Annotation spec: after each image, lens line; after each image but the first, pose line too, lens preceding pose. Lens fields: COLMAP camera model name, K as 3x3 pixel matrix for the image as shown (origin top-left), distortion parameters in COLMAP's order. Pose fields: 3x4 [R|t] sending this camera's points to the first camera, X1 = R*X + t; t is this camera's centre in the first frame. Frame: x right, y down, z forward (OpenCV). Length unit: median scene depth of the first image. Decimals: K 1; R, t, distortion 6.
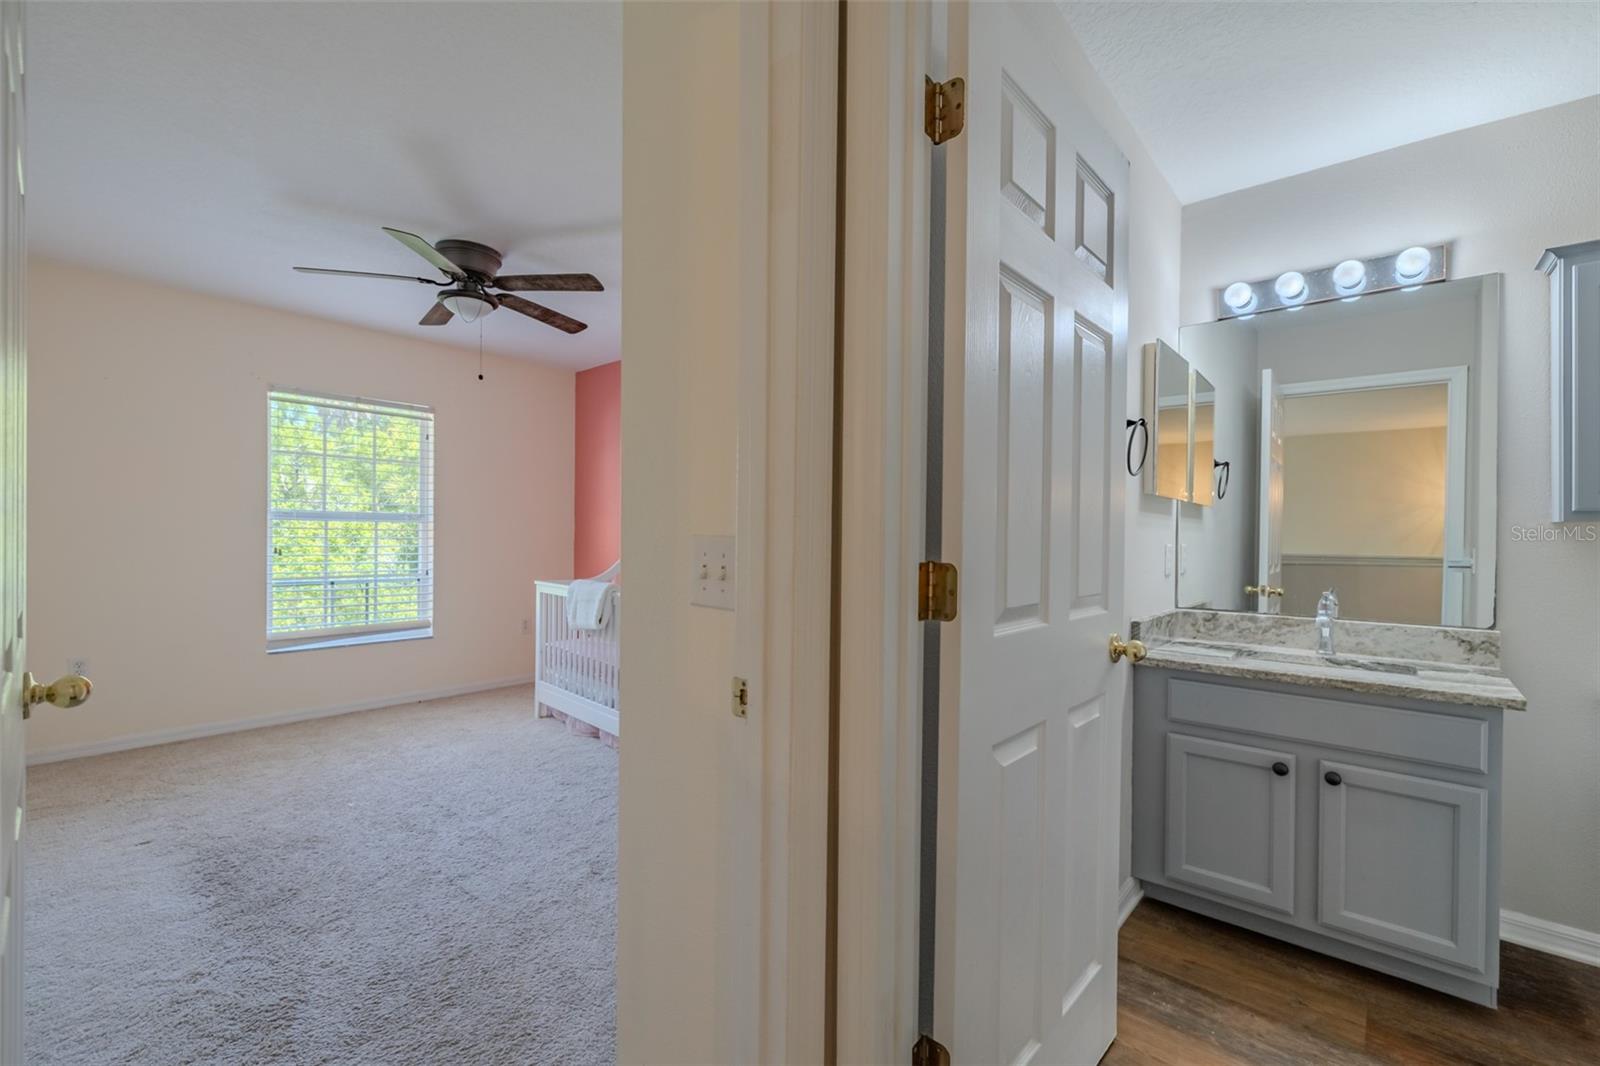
lens RADIAL K [[691.1, 0, 804.5], [0, 691.1, 529.8], [0, 0, 1]] dist [0.002262, -0.000083]
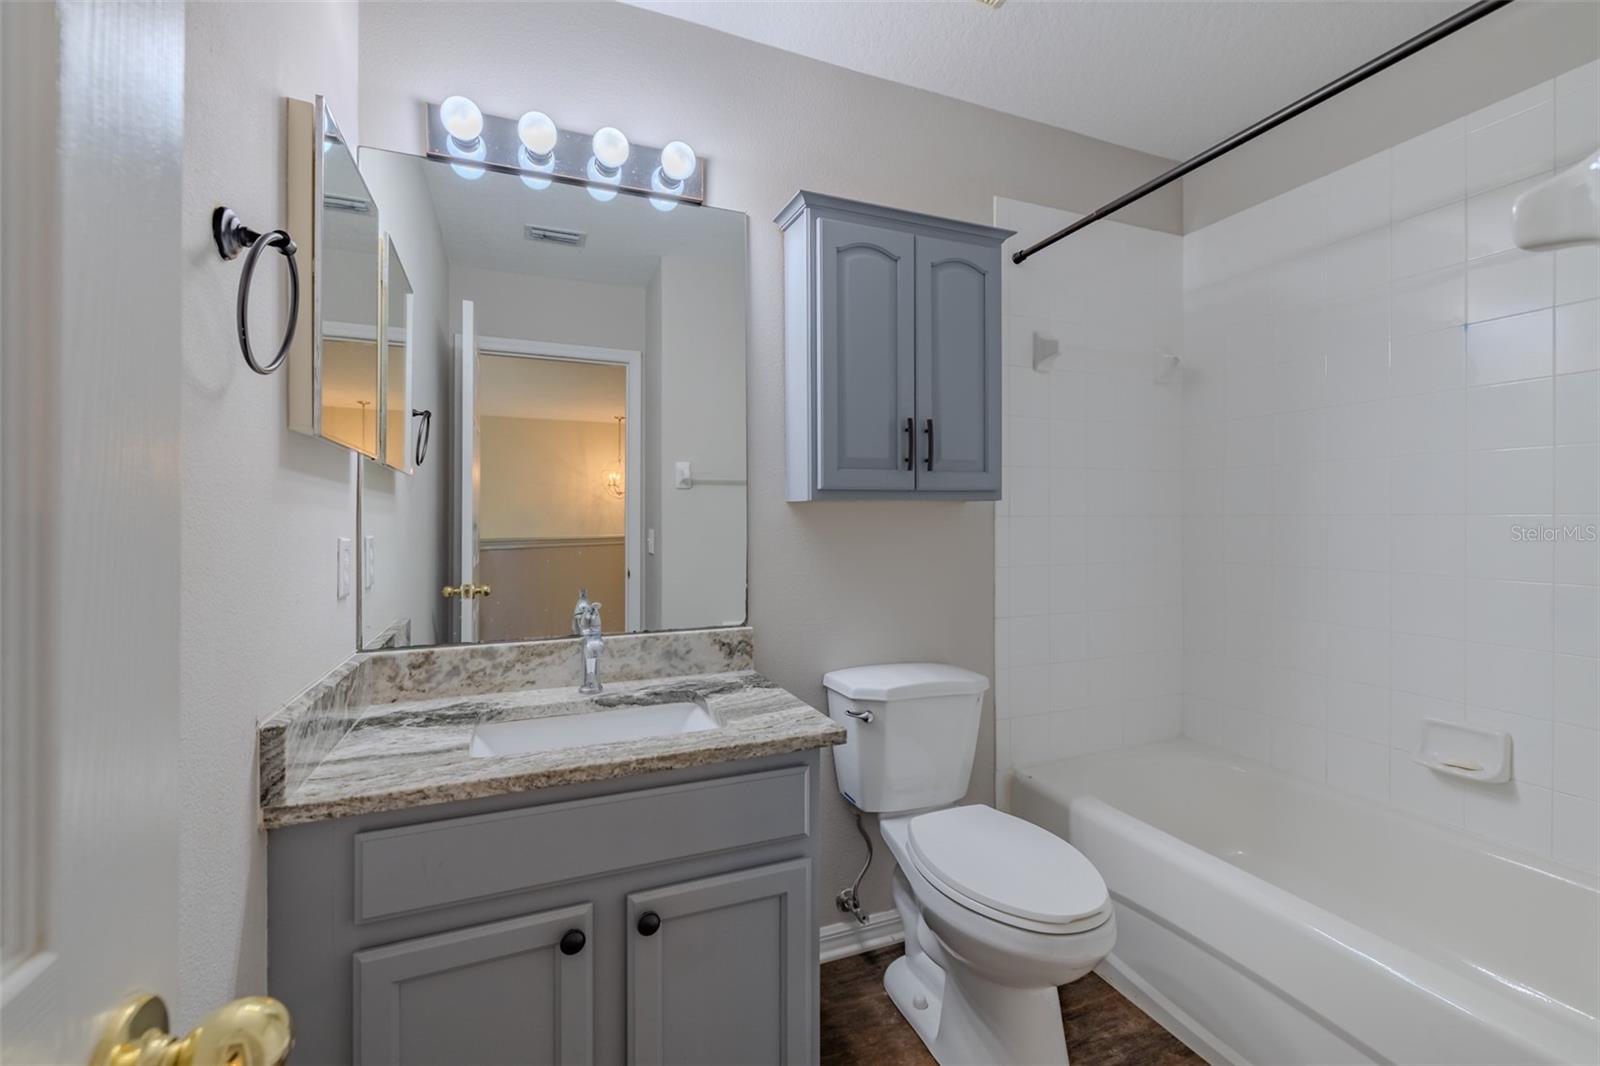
lens RADIAL K [[684.4, 0, 803.4], [0, 684.4, 521.5], [0, 0, 1]] dist [0.001851, -0.000084]
pose [[0.457328, -0.012410, 0.889211, 0.220217], [0.002855, 0.999918, 0.012486, 0.002958], [-0.889293, -0.003172, 0.457326, 0.445915]]
